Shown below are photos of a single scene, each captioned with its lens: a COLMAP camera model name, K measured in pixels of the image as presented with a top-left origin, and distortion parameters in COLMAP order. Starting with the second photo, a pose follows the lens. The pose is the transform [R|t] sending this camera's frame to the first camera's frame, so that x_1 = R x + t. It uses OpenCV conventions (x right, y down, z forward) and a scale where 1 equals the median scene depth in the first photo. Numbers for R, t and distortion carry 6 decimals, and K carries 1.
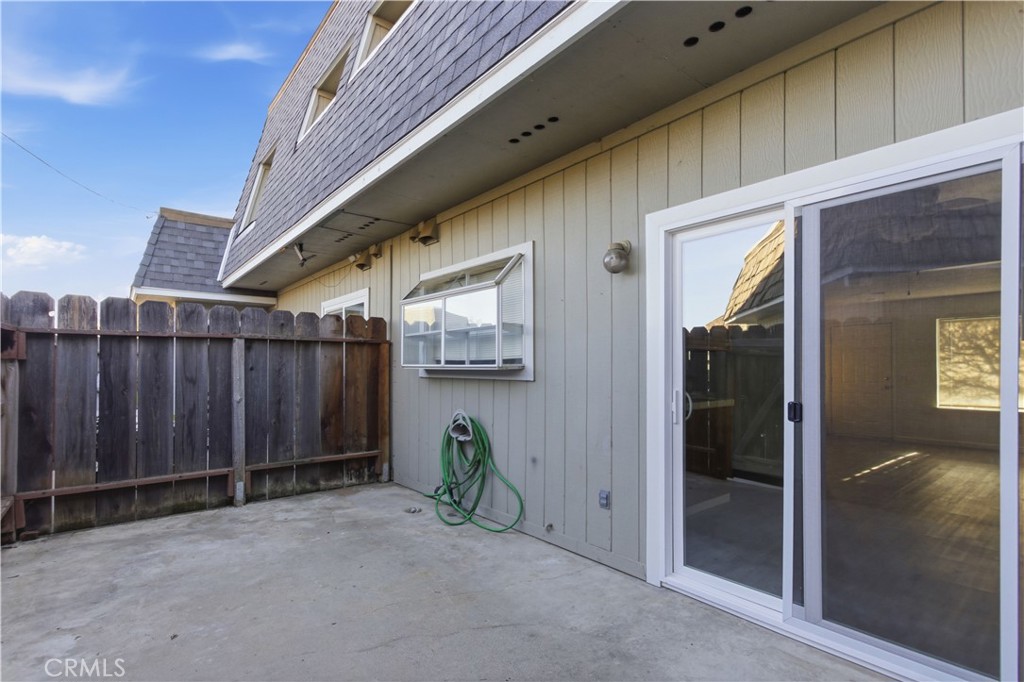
lens RADIAL K [[487.7, 0, 511.9], [0, 487.7, 358.3], [0, 0, 1]] dist [0.002664, 0.000785]
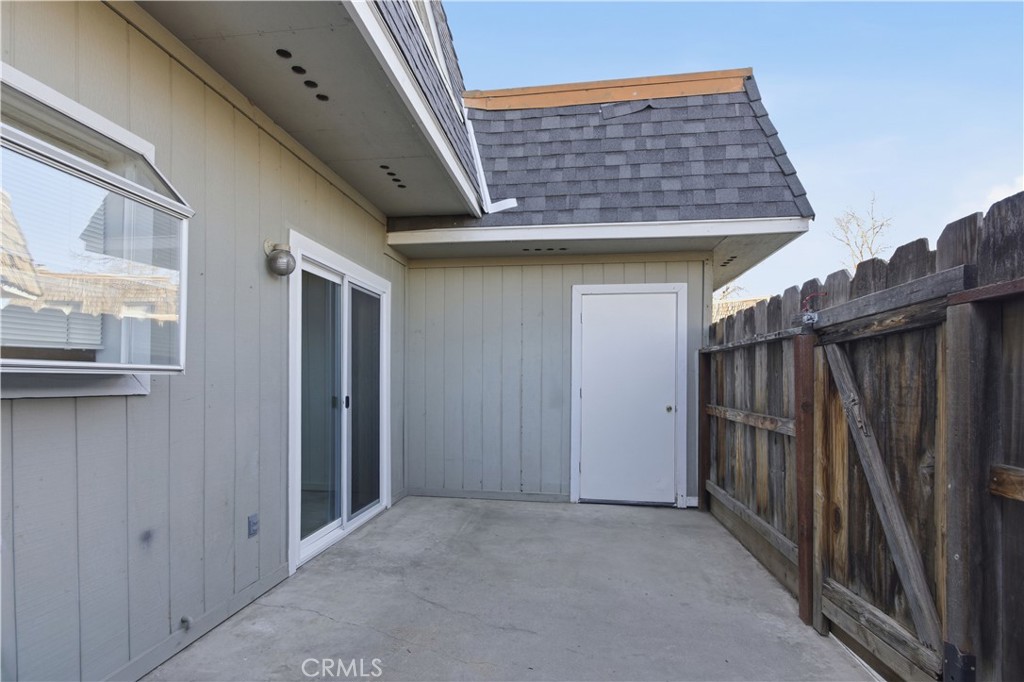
lens RADIAL K [[487.7, 0, 511.9], [0, 487.7, 358.3], [0, 0, 1]] dist [0.002664, 0.000785]
pose [[-0.681322, 0.024657, 0.731568, -0.833233], [-0.025188, 0.998051, -0.057096, 0.034041], [-0.731550, -0.057328, -0.679373, 1.384378]]
